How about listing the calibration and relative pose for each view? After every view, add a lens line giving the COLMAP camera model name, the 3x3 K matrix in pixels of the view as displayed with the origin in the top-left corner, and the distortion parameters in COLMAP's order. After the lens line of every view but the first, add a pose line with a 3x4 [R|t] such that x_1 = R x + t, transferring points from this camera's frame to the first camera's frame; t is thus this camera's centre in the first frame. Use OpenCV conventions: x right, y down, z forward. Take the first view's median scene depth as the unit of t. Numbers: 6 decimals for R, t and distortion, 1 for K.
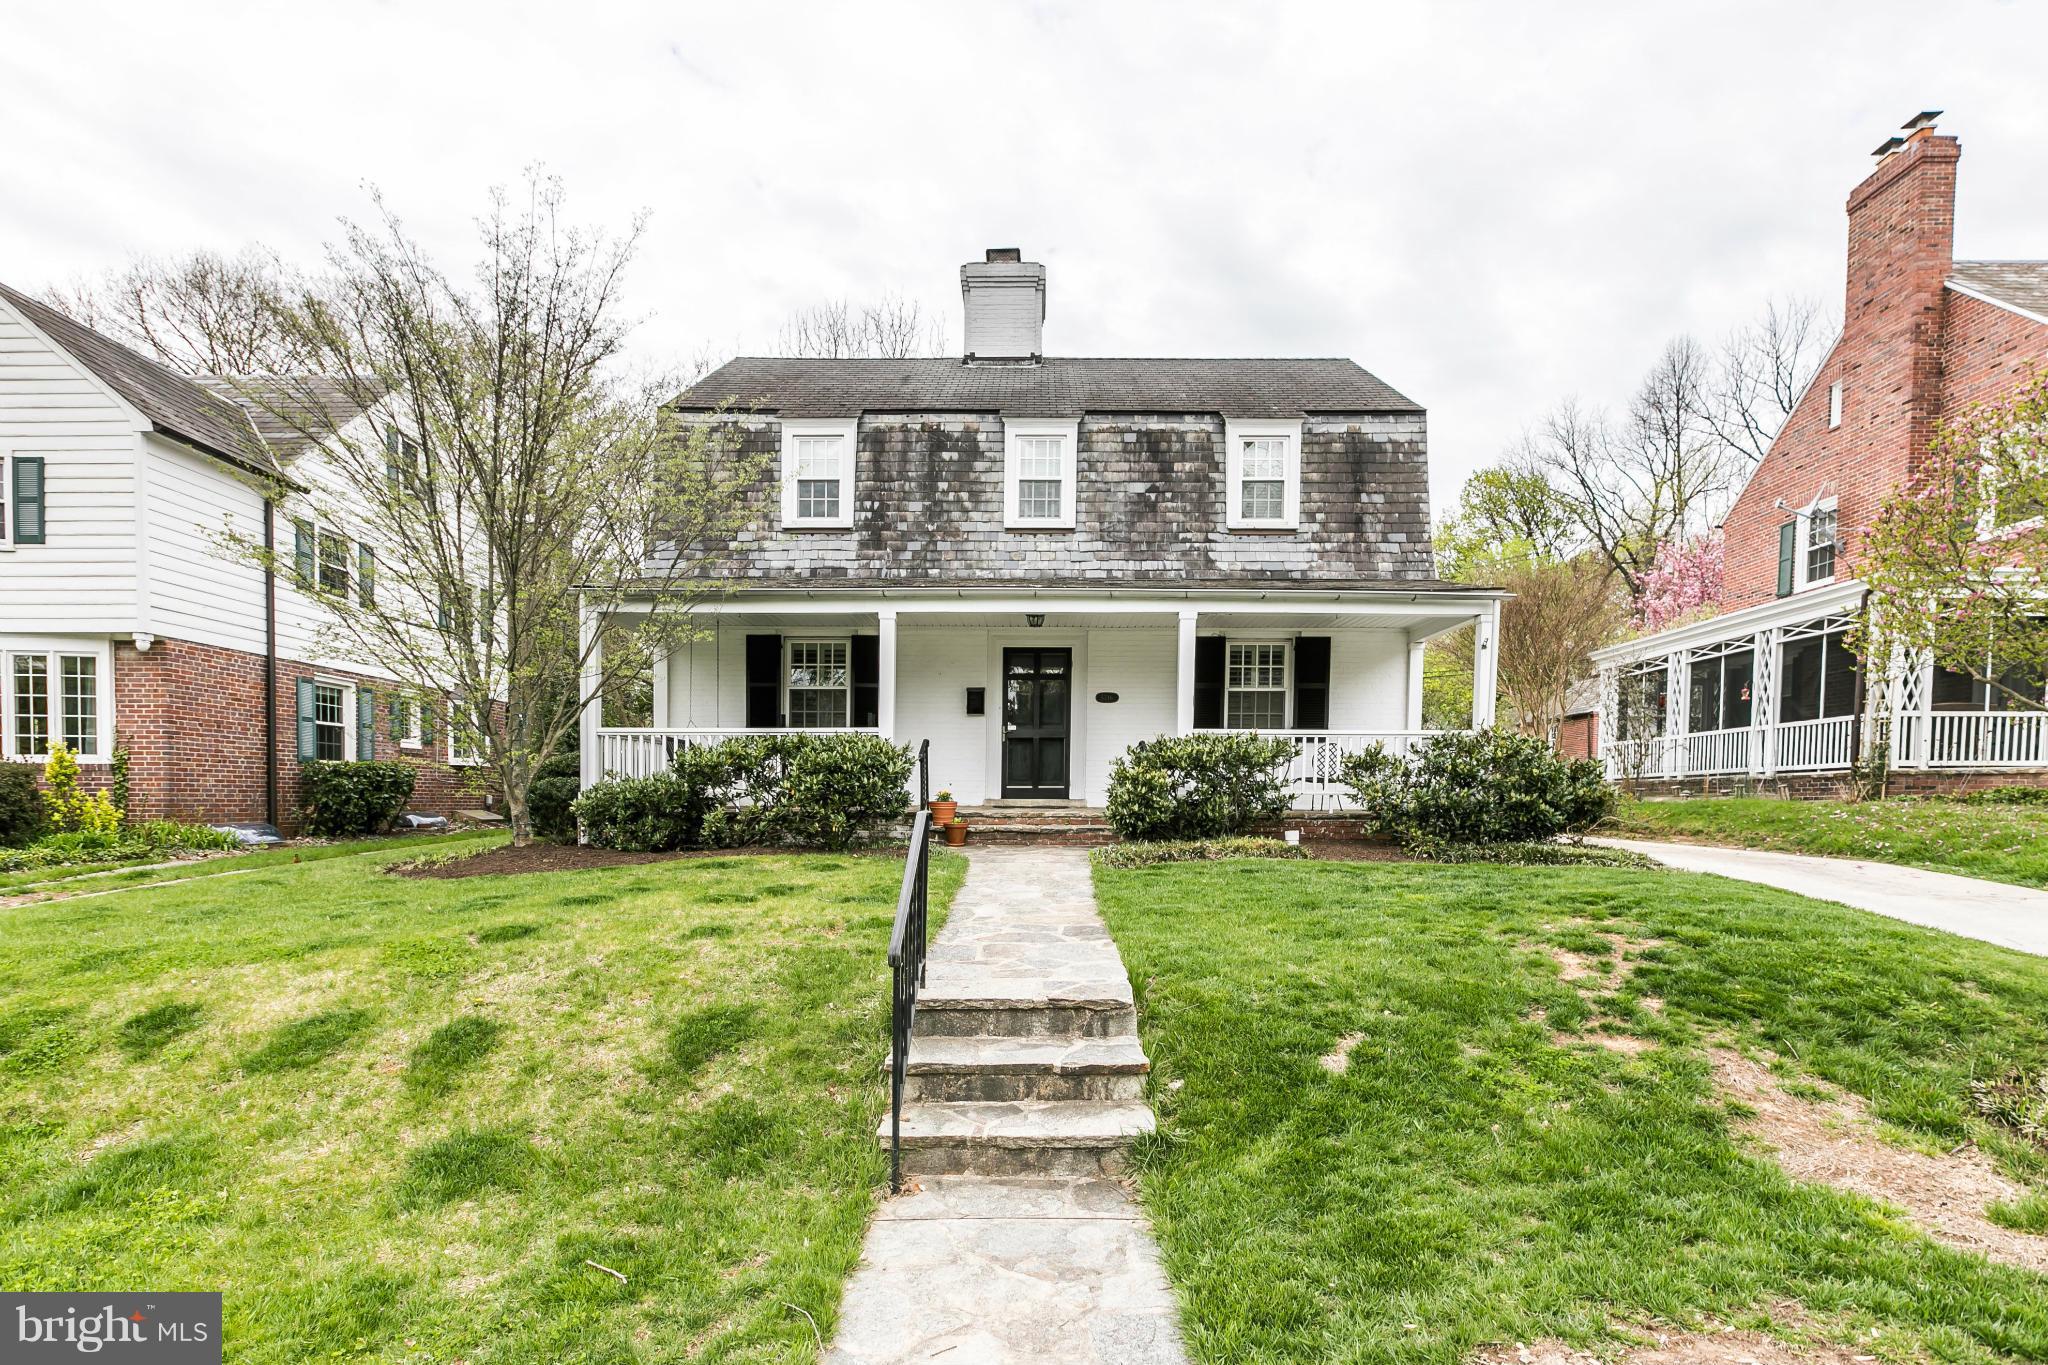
lens RADIAL K [[1018.1, 0, 989.1], [0, 1018.1, 686.6], [0, 0, 1]] dist [-0.001223, 0.000153]
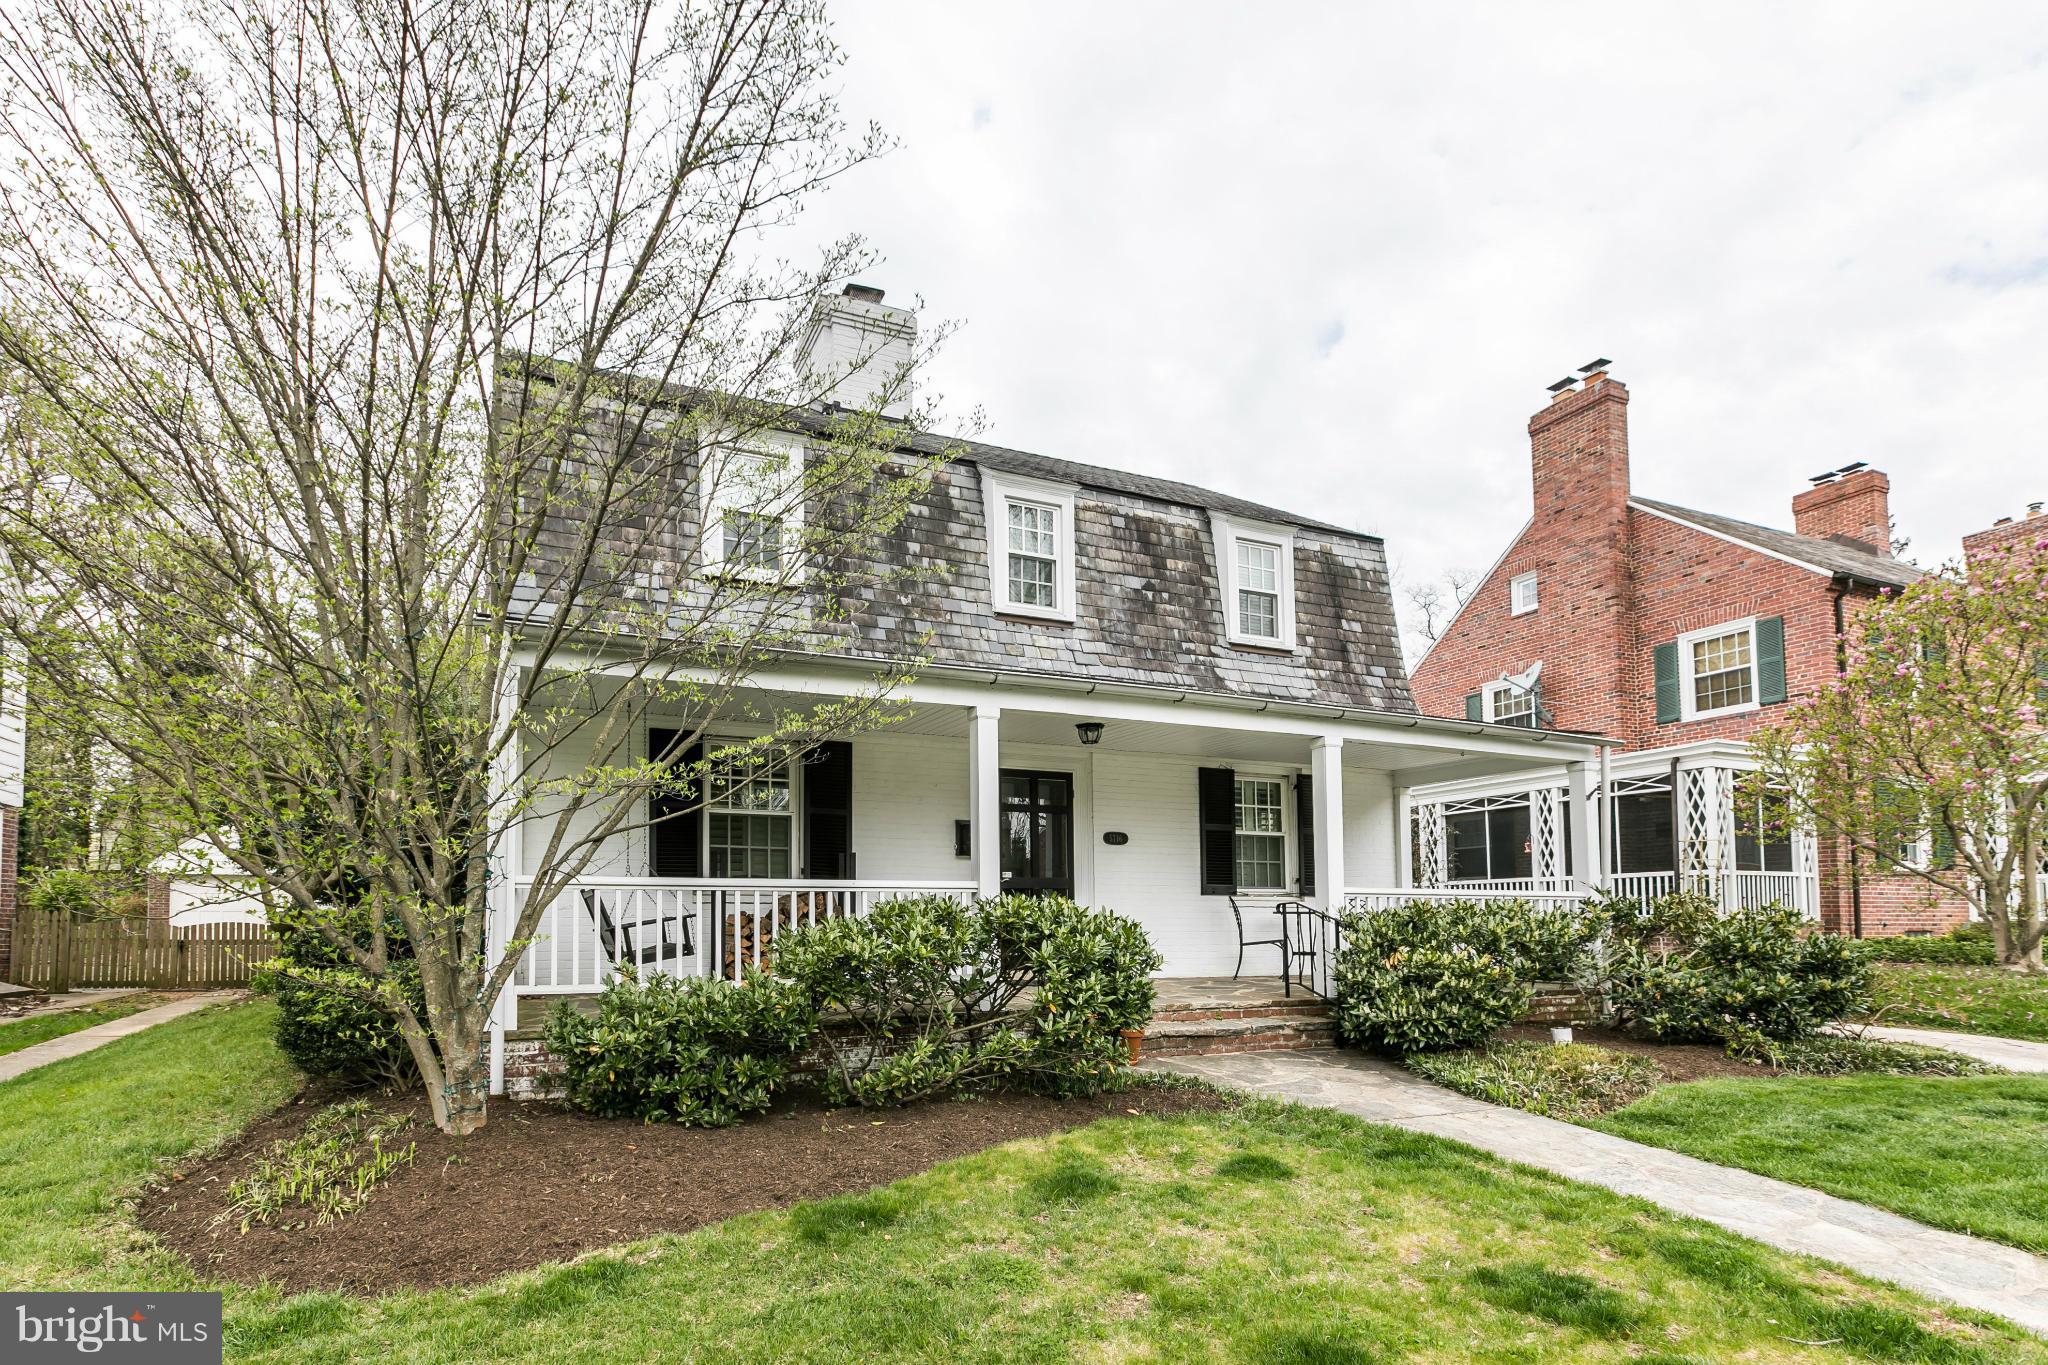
lens RADIAL K [[1008.7, 0, 981.3], [0, 1008.7, 783.9], [0, 0, 1]] dist [0.000437, 0.000106]
pose [[0.927408, 0.047935, 0.370968, -0.261119], [-0.036914, 0.998642, -0.036756, 0.001047], [-0.372226, 0.020394, 0.927918, 0.294578]]
